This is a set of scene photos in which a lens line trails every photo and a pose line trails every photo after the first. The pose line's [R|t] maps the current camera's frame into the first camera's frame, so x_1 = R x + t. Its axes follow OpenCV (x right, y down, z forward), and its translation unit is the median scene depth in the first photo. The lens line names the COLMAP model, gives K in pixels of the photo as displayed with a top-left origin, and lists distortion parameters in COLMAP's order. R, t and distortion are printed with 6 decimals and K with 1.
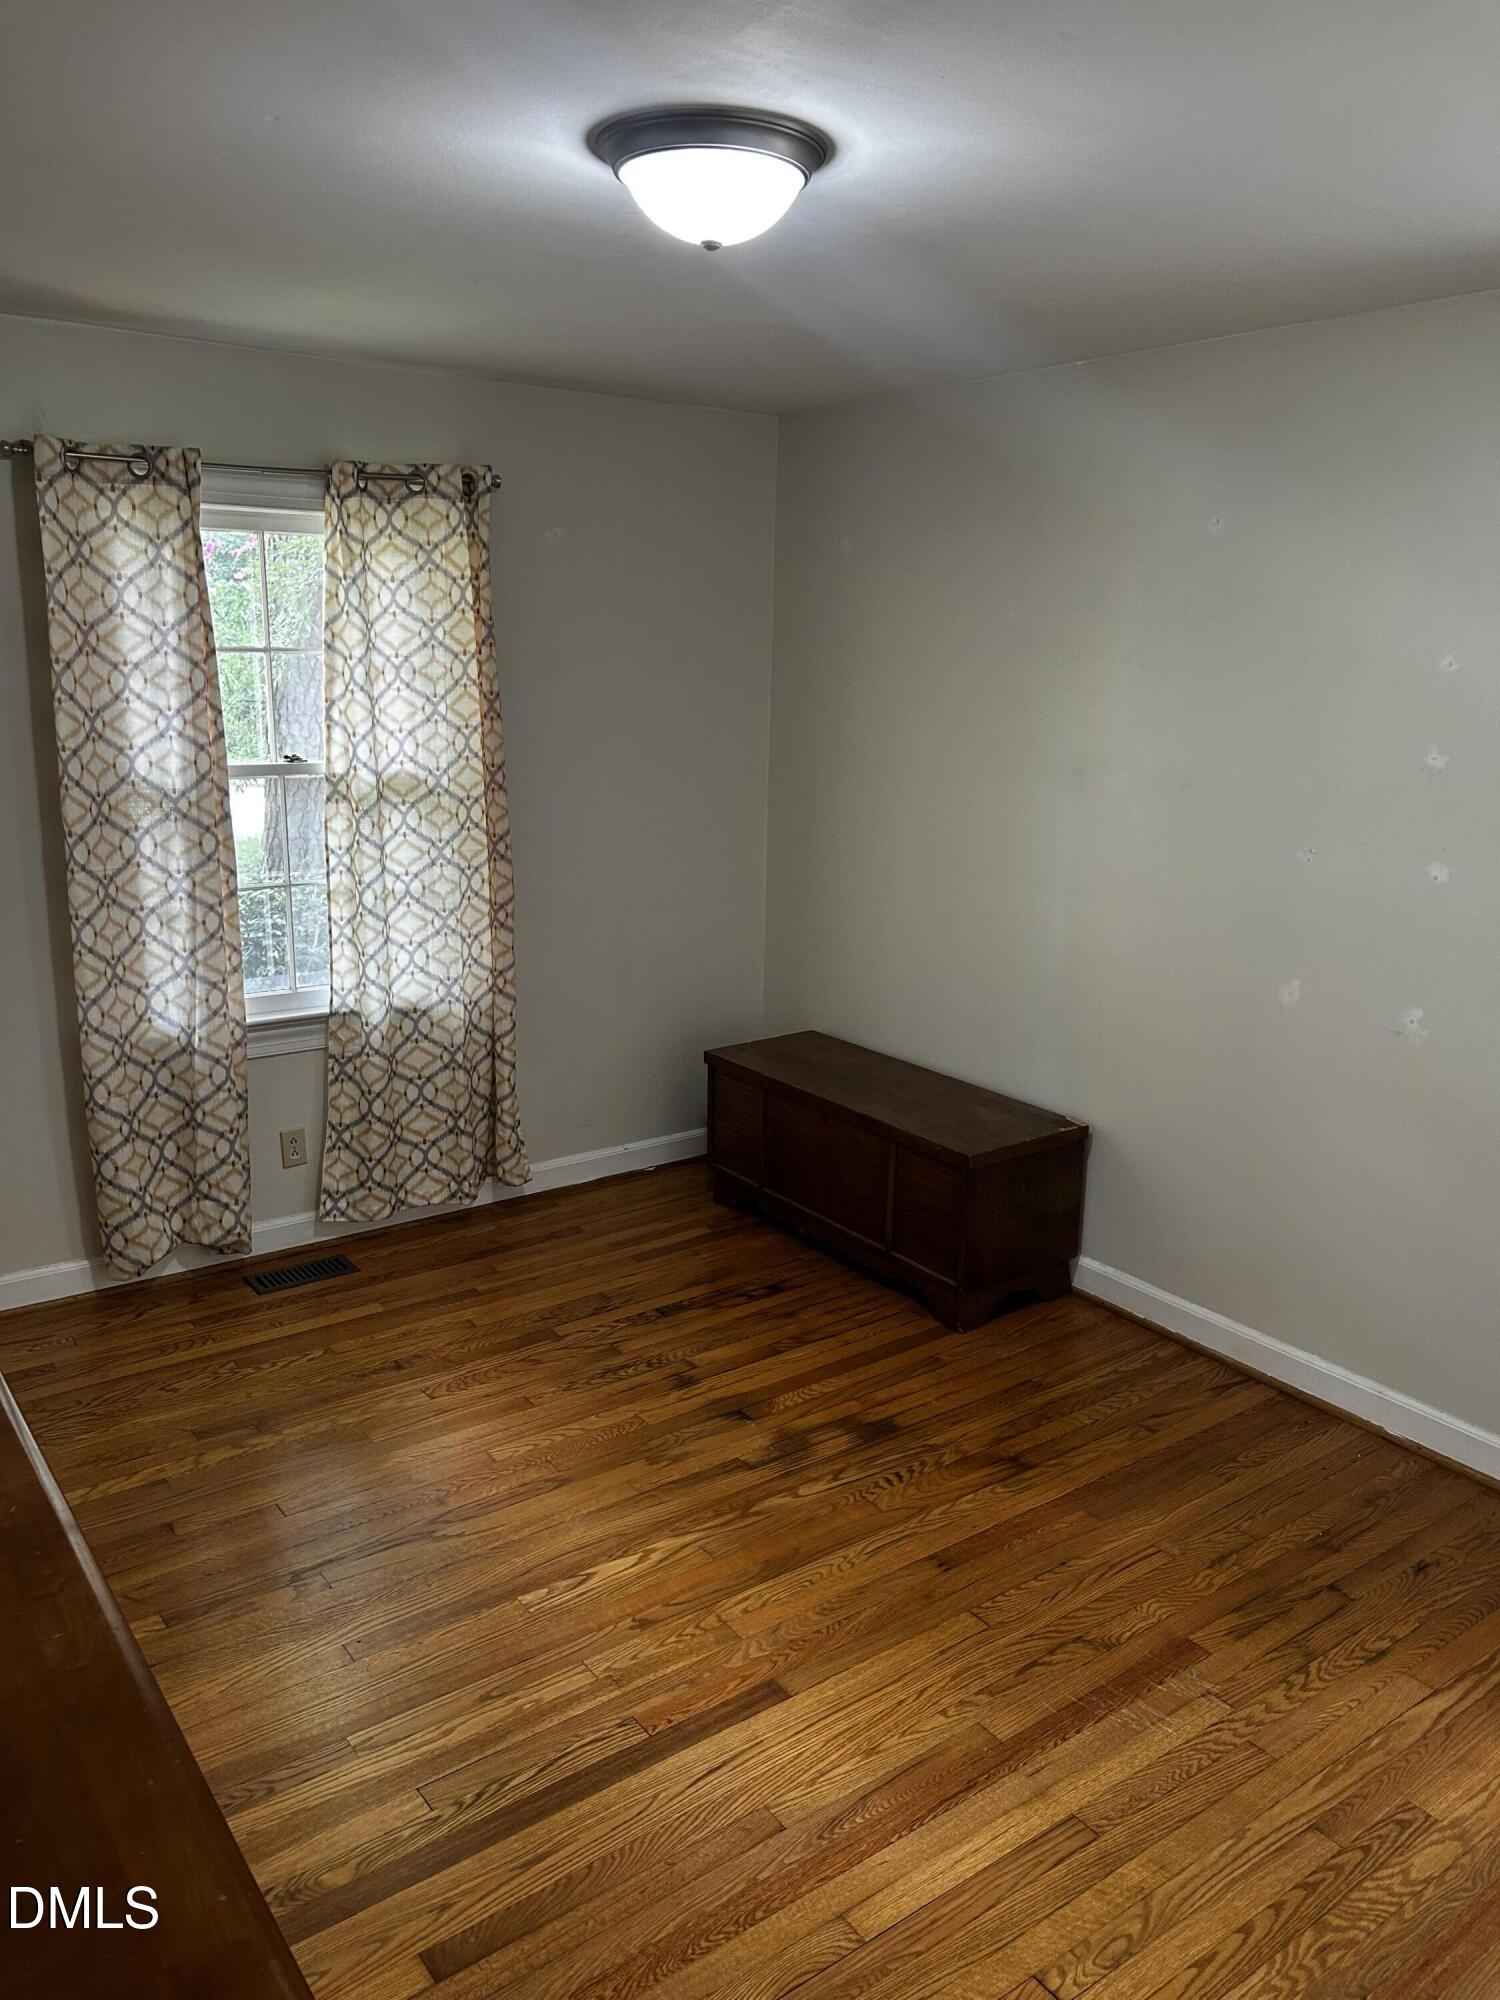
lens RADIAL K [[1491.5, 0, 750.0], [0, 1491.5, 1000.0], [0, 0, 1]] dist [-0.002460, -0.001849]
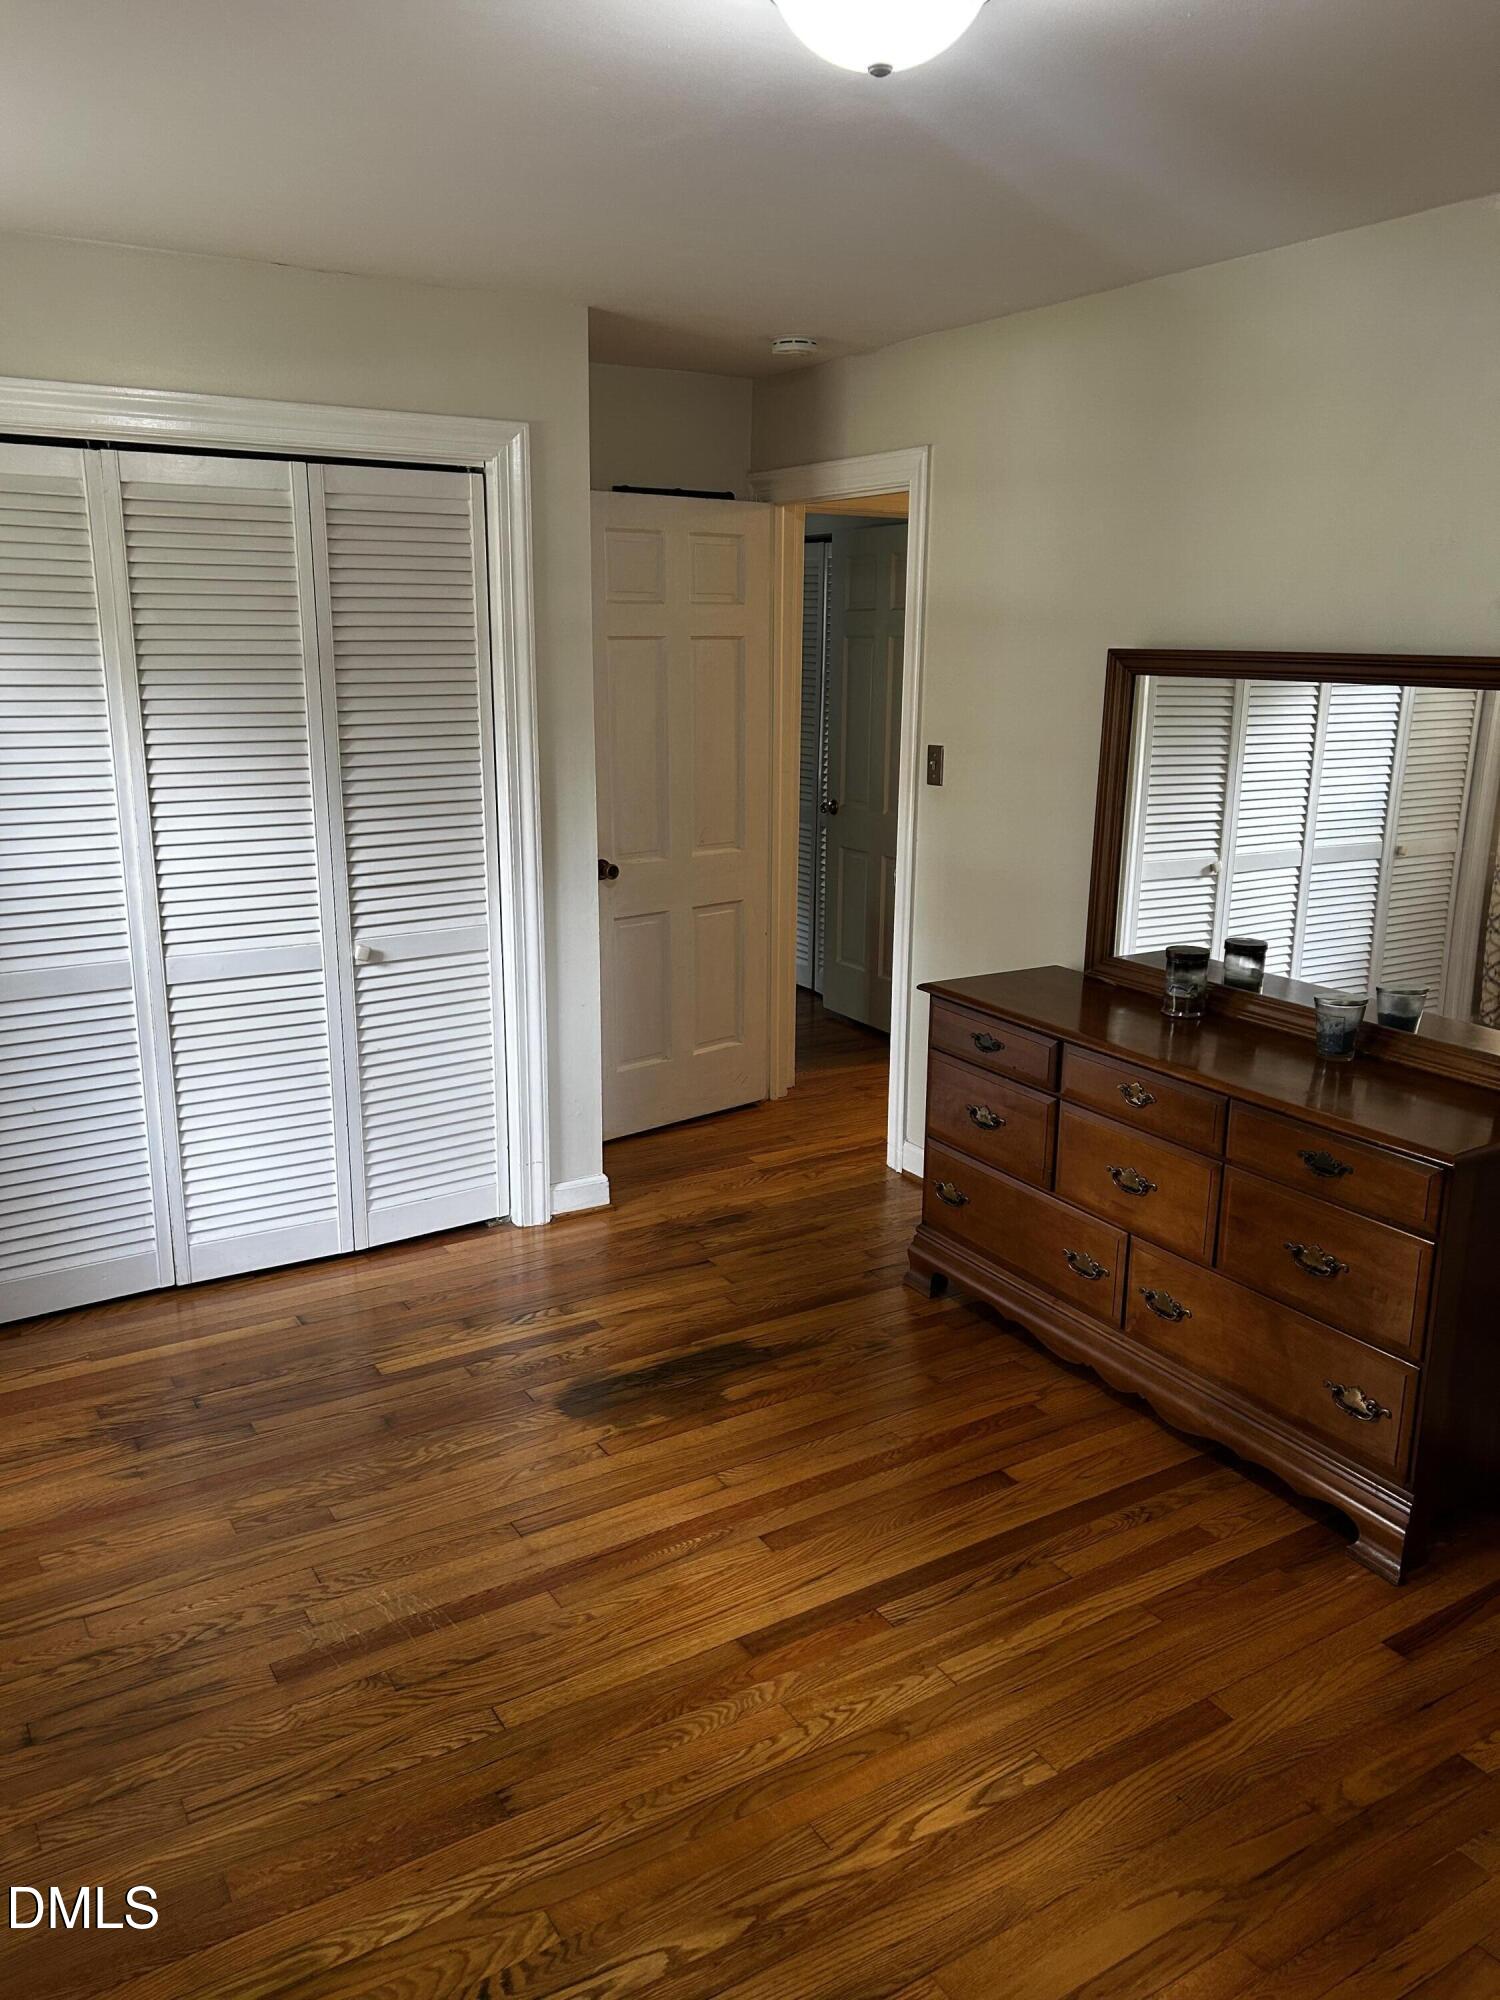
lens RADIAL K [[1491.5, 0, 750.0], [0, 1491.5, 1000.0], [0, 0, 1]] dist [-0.002460, -0.001849]
pose [[-0.996432, -0.046998, 0.070105, -0.031371], [-0.009216, 0.886235, 0.463144, -0.370385], [-0.083896, 0.460846, -0.883506, 1.694684]]
